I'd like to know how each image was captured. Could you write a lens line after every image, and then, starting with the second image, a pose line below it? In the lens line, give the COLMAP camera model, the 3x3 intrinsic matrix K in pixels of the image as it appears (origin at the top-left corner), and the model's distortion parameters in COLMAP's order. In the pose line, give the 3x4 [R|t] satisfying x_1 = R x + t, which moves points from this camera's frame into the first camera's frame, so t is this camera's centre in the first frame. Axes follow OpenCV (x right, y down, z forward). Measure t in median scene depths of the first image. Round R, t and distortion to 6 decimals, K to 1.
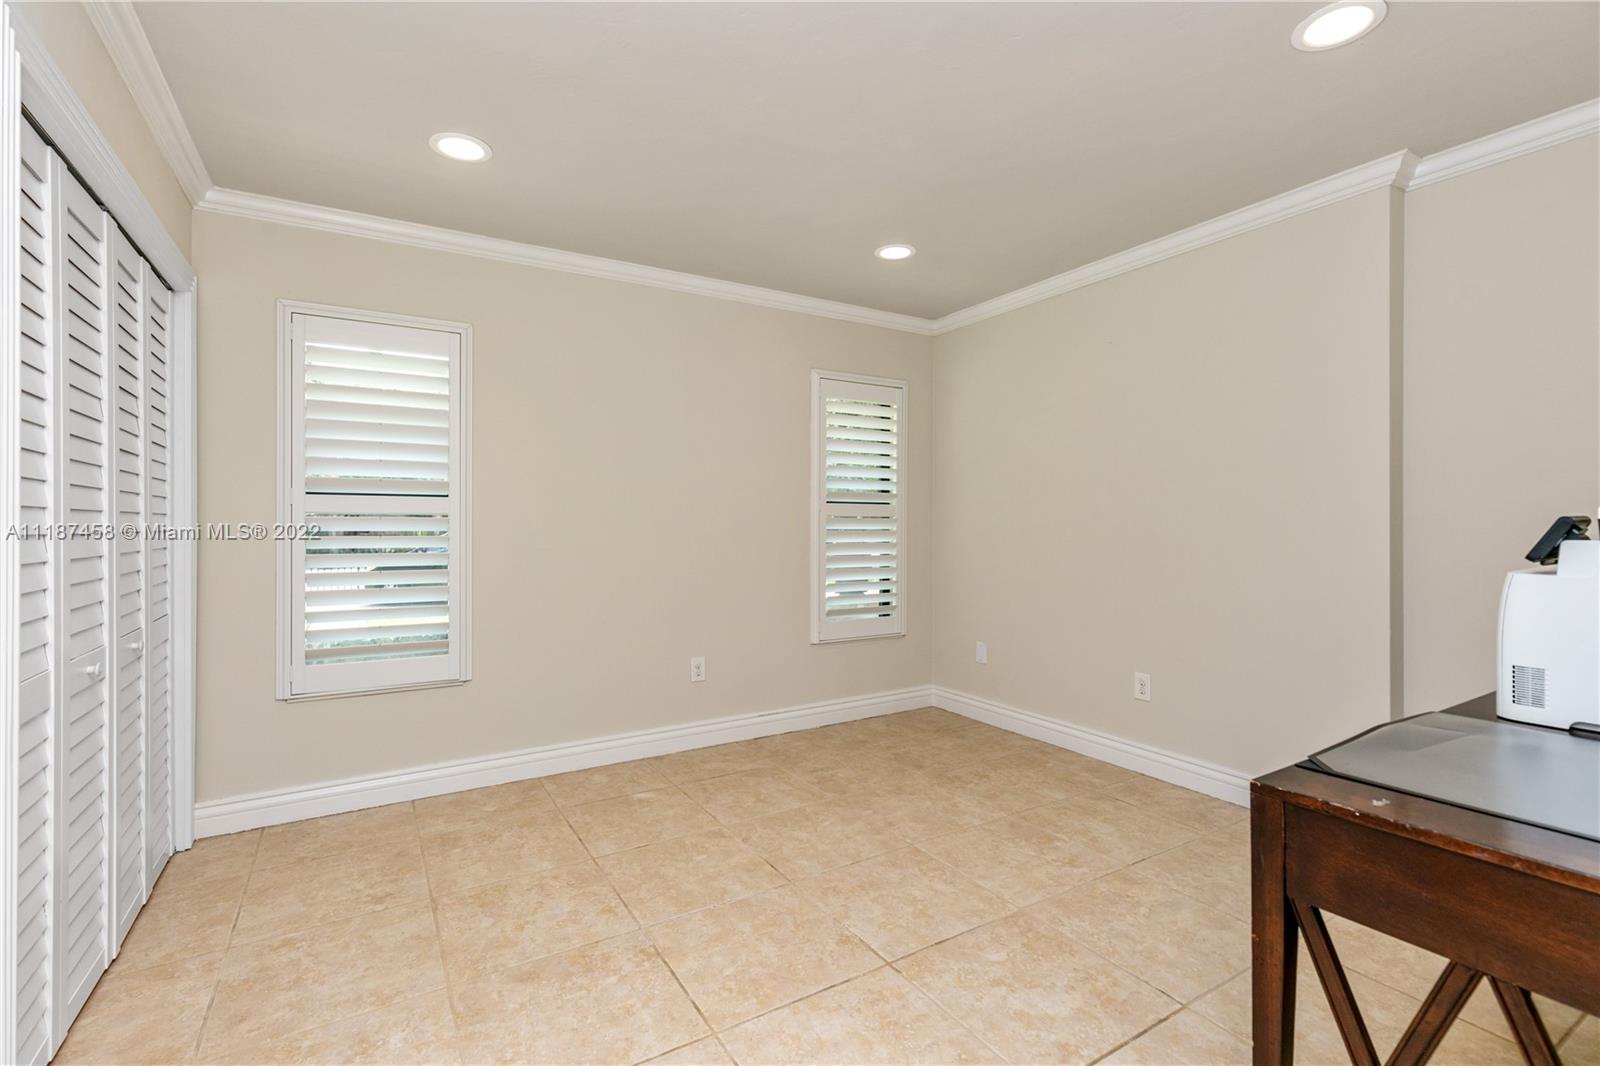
lens RADIAL K [[735.5, 0, 806.4], [0, 735.5, 534.7], [0, 0, 1]] dist [0.028546, -0.000235]
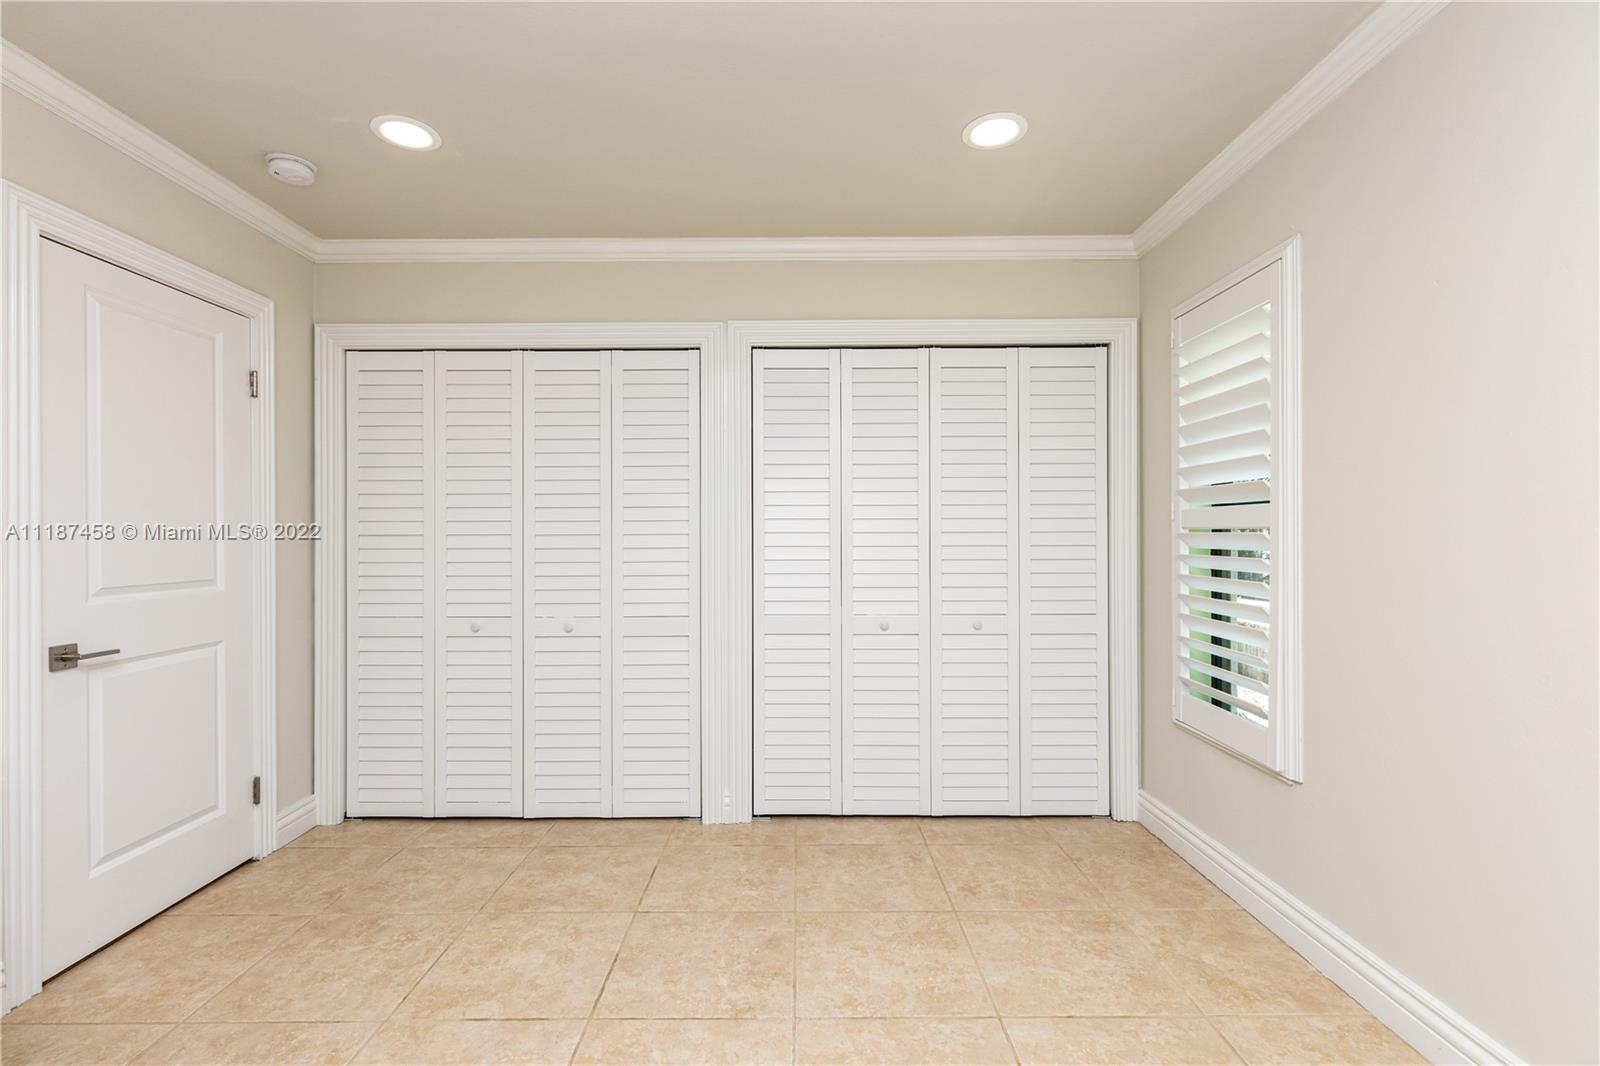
lens RADIAL K [[735.5, 0, 802.7], [0, 735.5, 540.4], [0, 0, 1]] dist [0.028546, -0.000235]
pose [[-0.543469, 0.003693, -0.839421, 0.419966], [-0.001130, 0.999986, 0.005131, -0.022180], [0.839429, 0.003737, -0.543457, 1.259404]]
